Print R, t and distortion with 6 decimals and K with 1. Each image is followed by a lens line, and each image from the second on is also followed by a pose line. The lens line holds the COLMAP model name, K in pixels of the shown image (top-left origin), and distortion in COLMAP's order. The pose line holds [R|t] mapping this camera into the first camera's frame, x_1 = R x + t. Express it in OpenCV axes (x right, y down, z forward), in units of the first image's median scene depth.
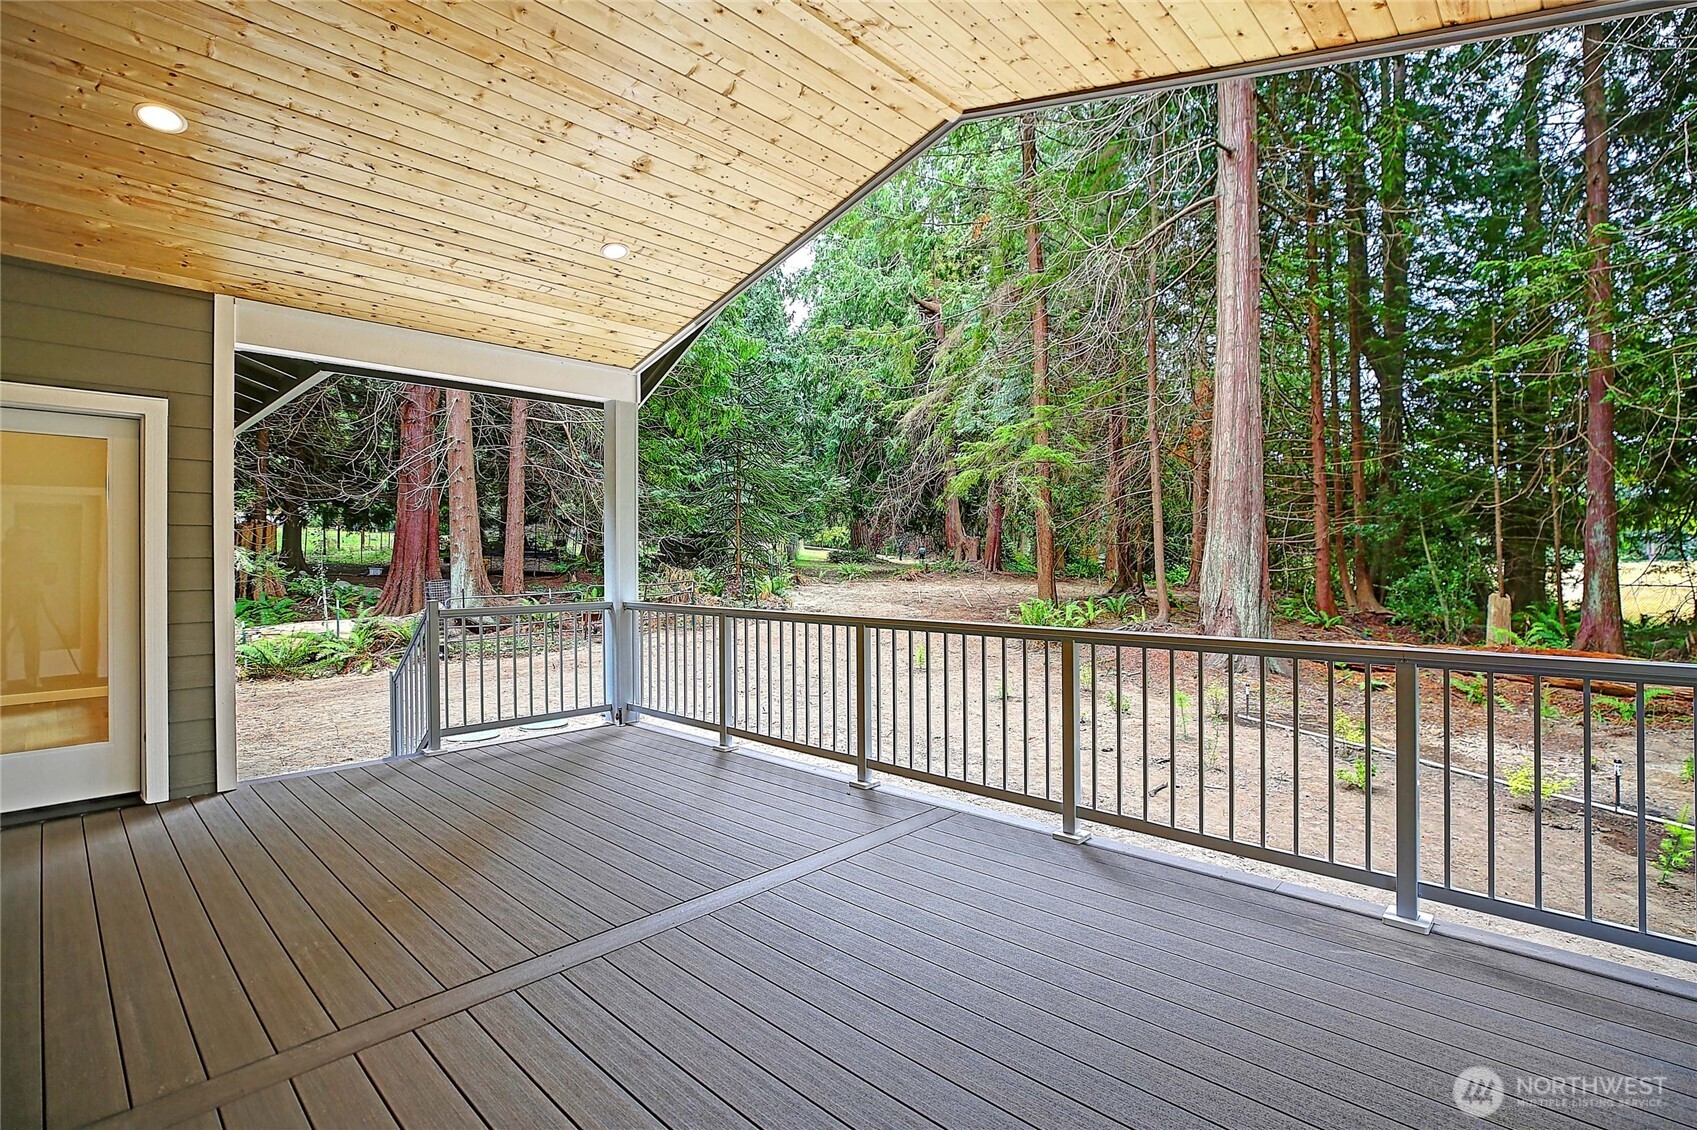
lens RADIAL K [[782.5, 0, 854.0], [0, 782.5, 553.8], [0, 0, 1]] dist [-0.028129, 0.000353]
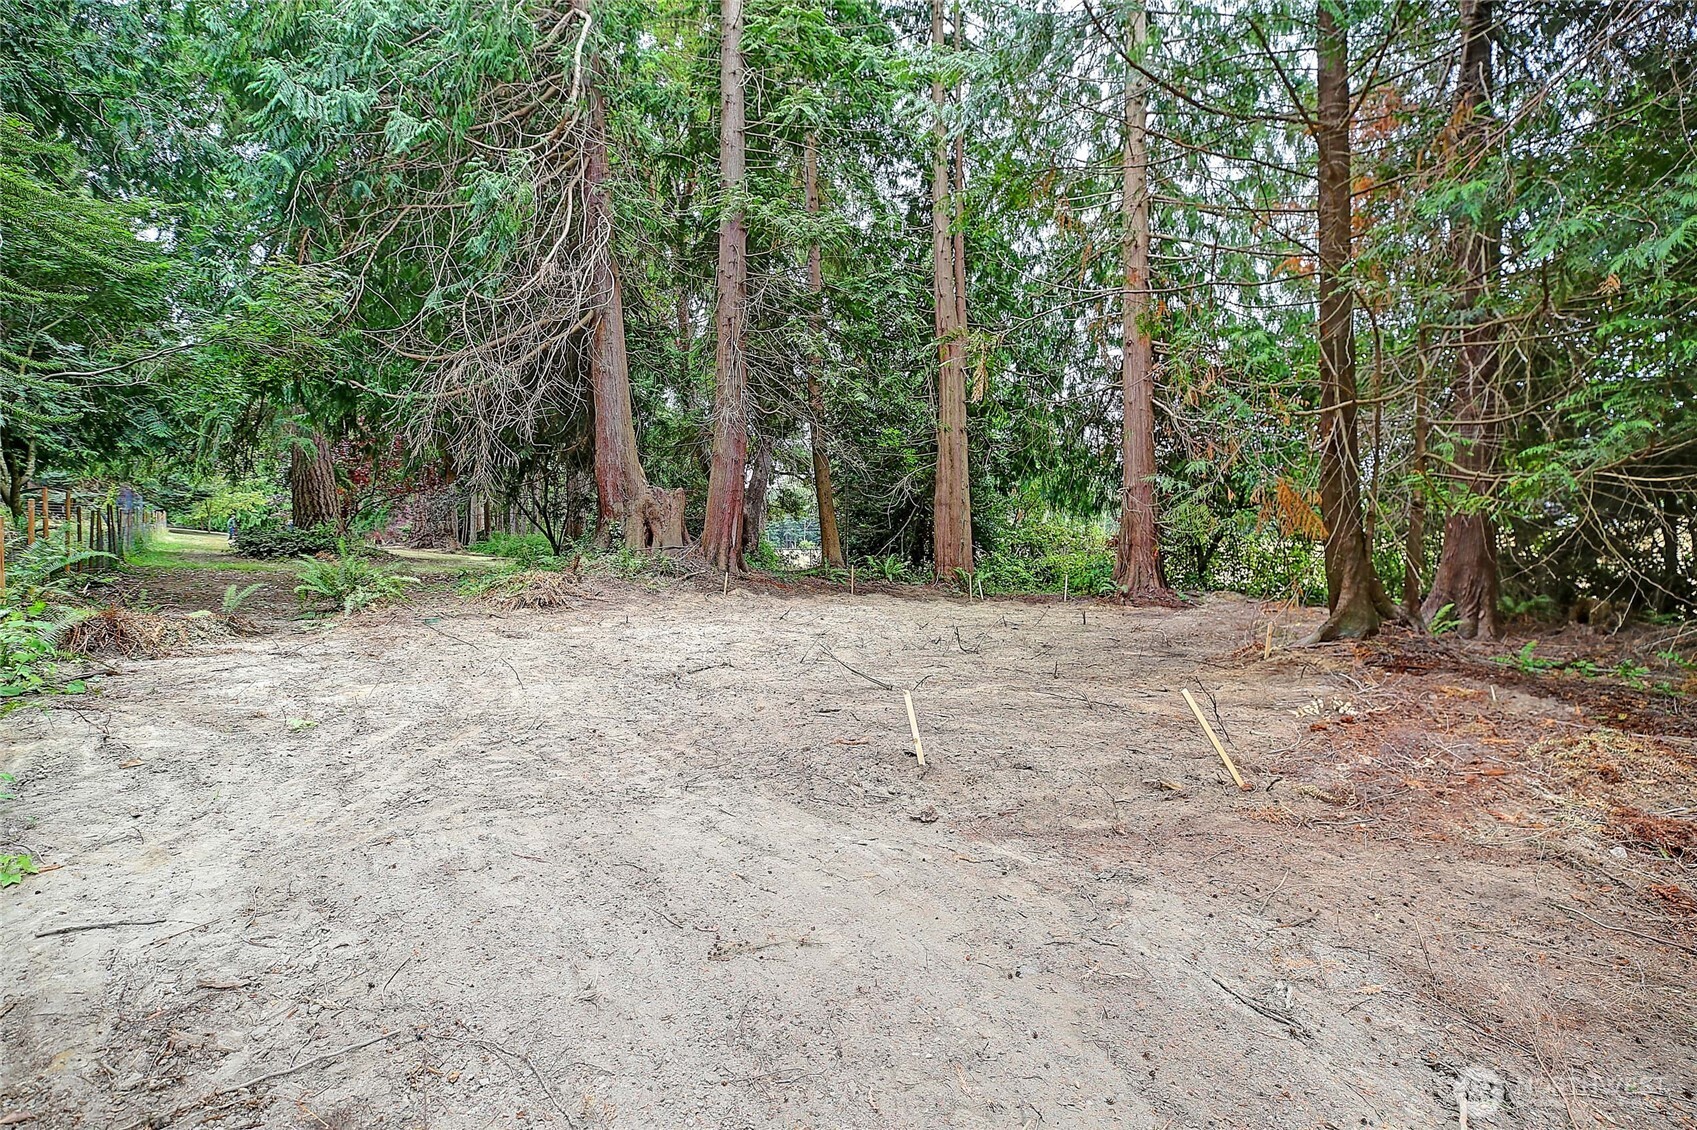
lens RADIAL K [[980.8, 0, 852.9], [0, 980.8, 540.7], [0, 0, 1]] dist [0.001616, 0.001692]
pose [[0.855945, -0.008046, 0.517005, -0.029068], [0.008731, 0.999961, 0.001107, 0.005561], [-0.516994, 0.003566, 0.855982, 0.520651]]
